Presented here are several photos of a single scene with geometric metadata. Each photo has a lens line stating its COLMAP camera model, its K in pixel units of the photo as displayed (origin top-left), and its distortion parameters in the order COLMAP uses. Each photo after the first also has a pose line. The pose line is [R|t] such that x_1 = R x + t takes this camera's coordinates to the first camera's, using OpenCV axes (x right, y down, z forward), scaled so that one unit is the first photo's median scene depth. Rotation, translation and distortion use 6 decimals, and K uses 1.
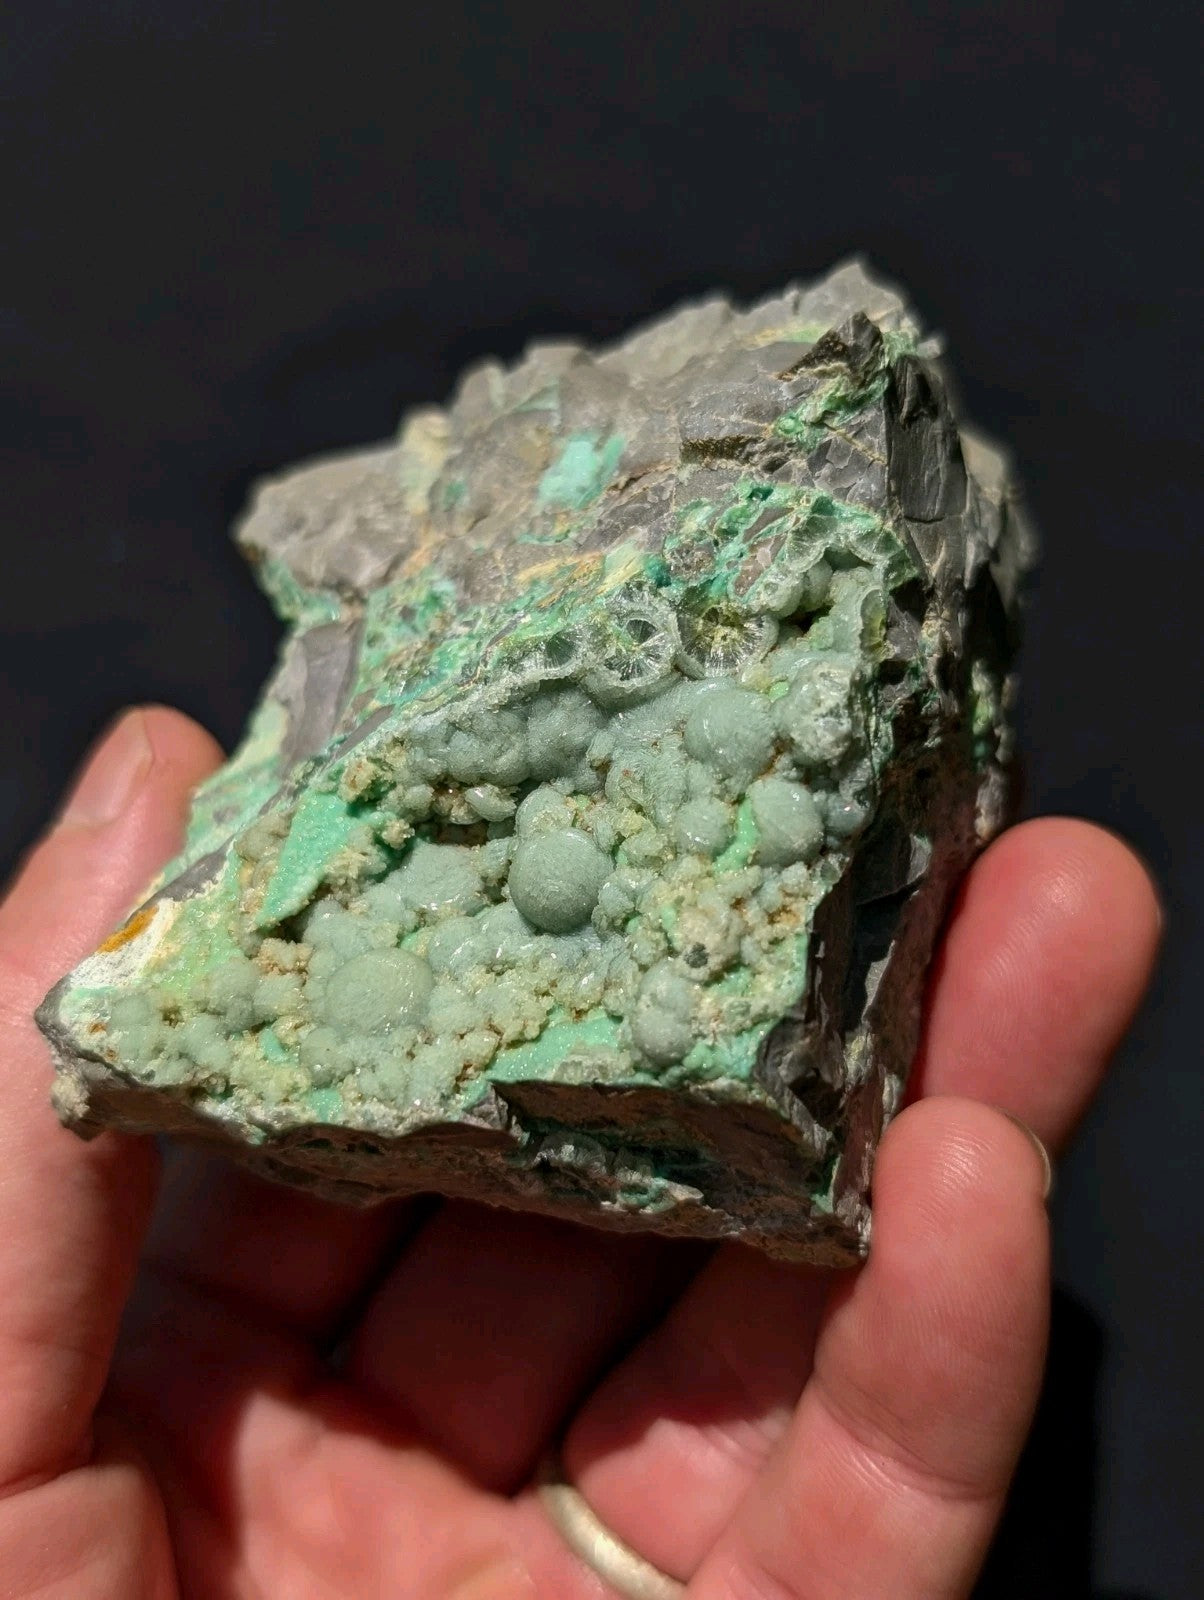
lens RADIAL K [[1996.4, 0, 562.9], [0, 1996.4, 784.8], [0, 0, 1]] dist [0.062884, 0.000000]
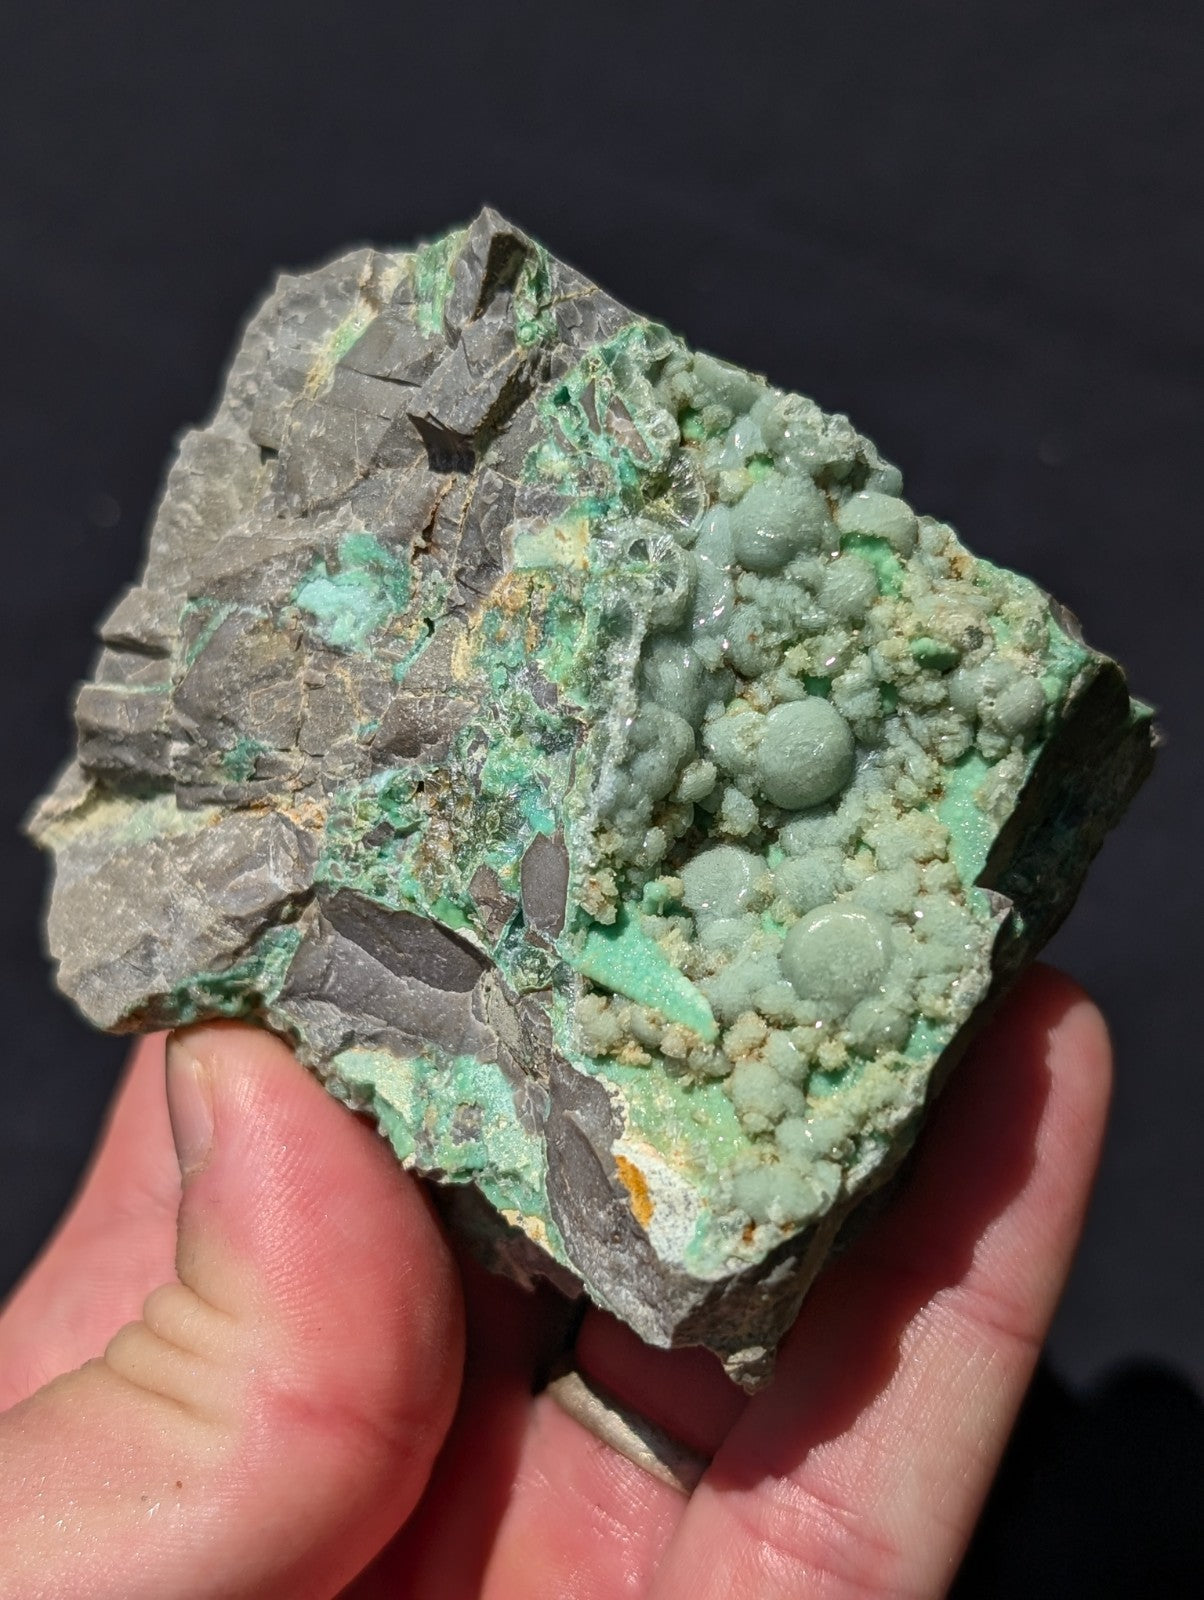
lens RADIAL K [[2397.4, 0, 603.4], [0, 2397.4, 824.9], [0, 0, 1]] dist [0.127882, 0.000000]
pose [[0.389451, -0.786096, 0.479980, -0.647132], [0.823271, 0.530766, 0.201277, -0.259108], [-0.412980, 0.316766, 0.853878, 0.022269]]
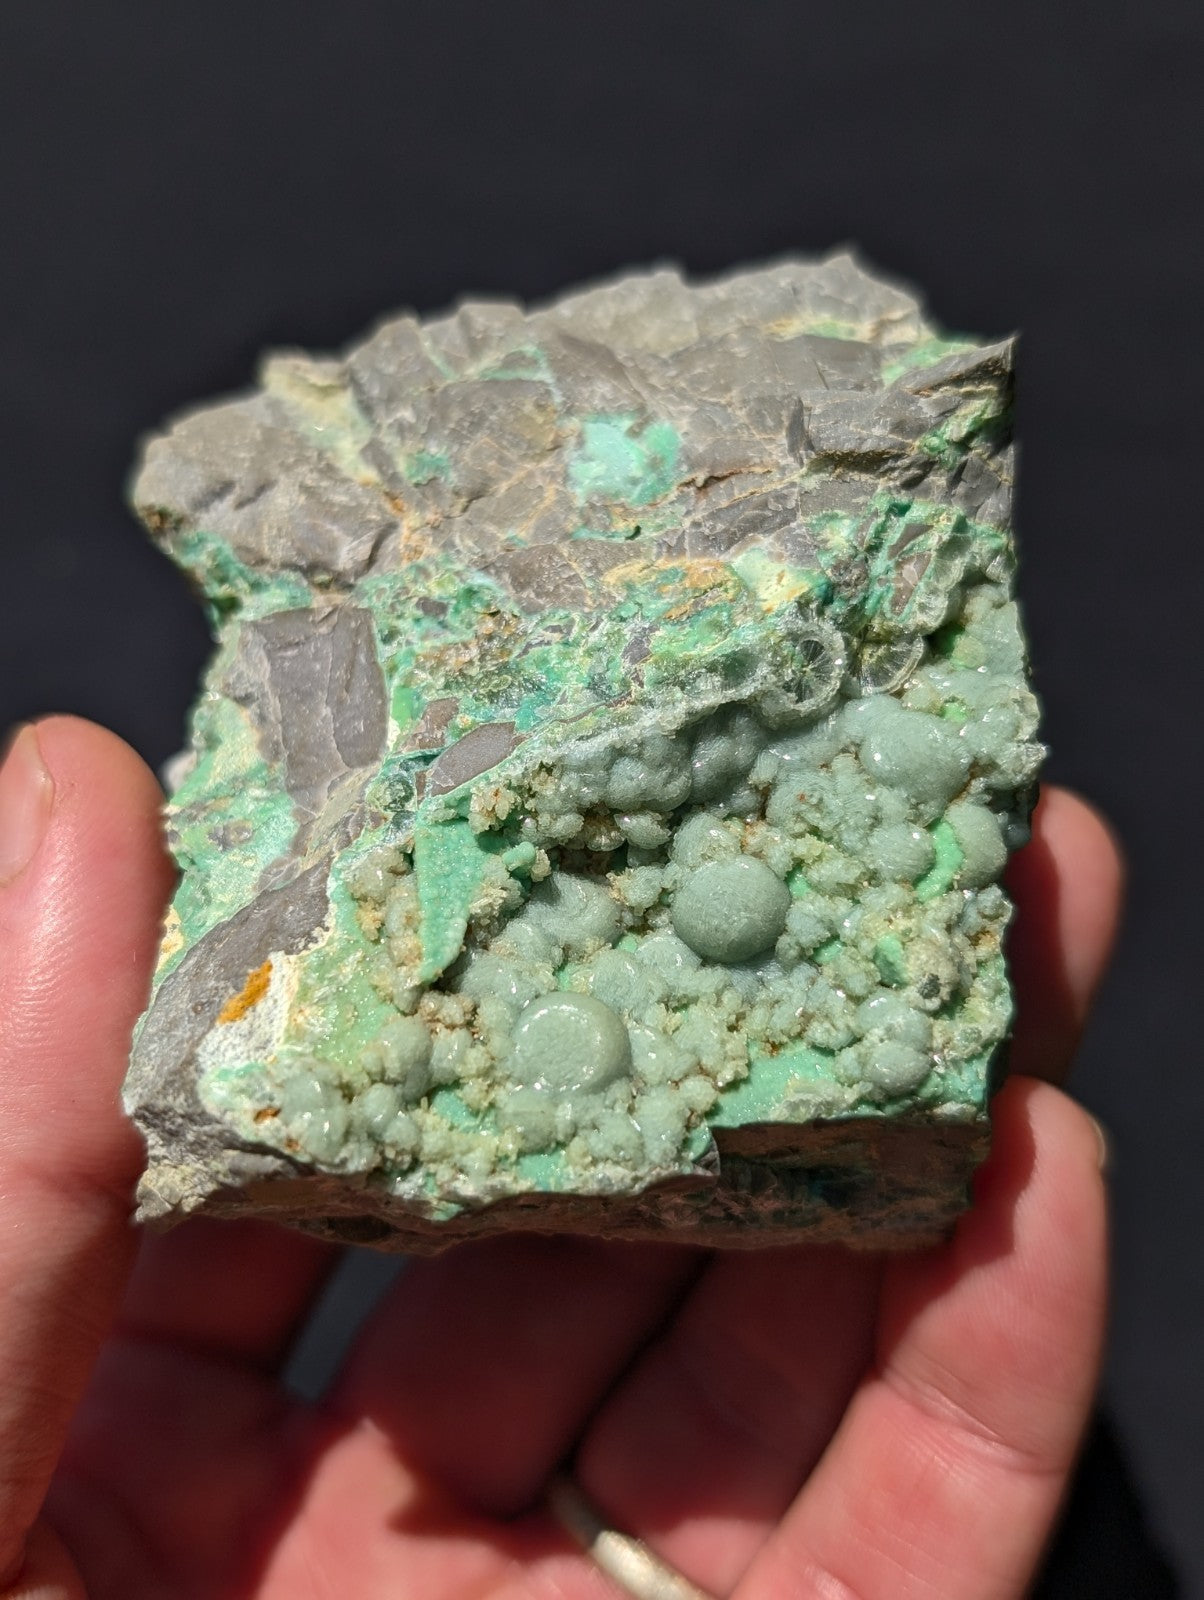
lens RADIAL K [[1996.4, 0, 573.4], [0, 1996.4, 774.7], [0, 0, 1]] dist [0.062884, 0.000000]
pose [[0.890214, -0.043386, 0.453471, -0.505001], [0.006802, 0.996609, 0.081997, -0.096894], [-0.455491, -0.069911, 0.887491, 0.179792]]
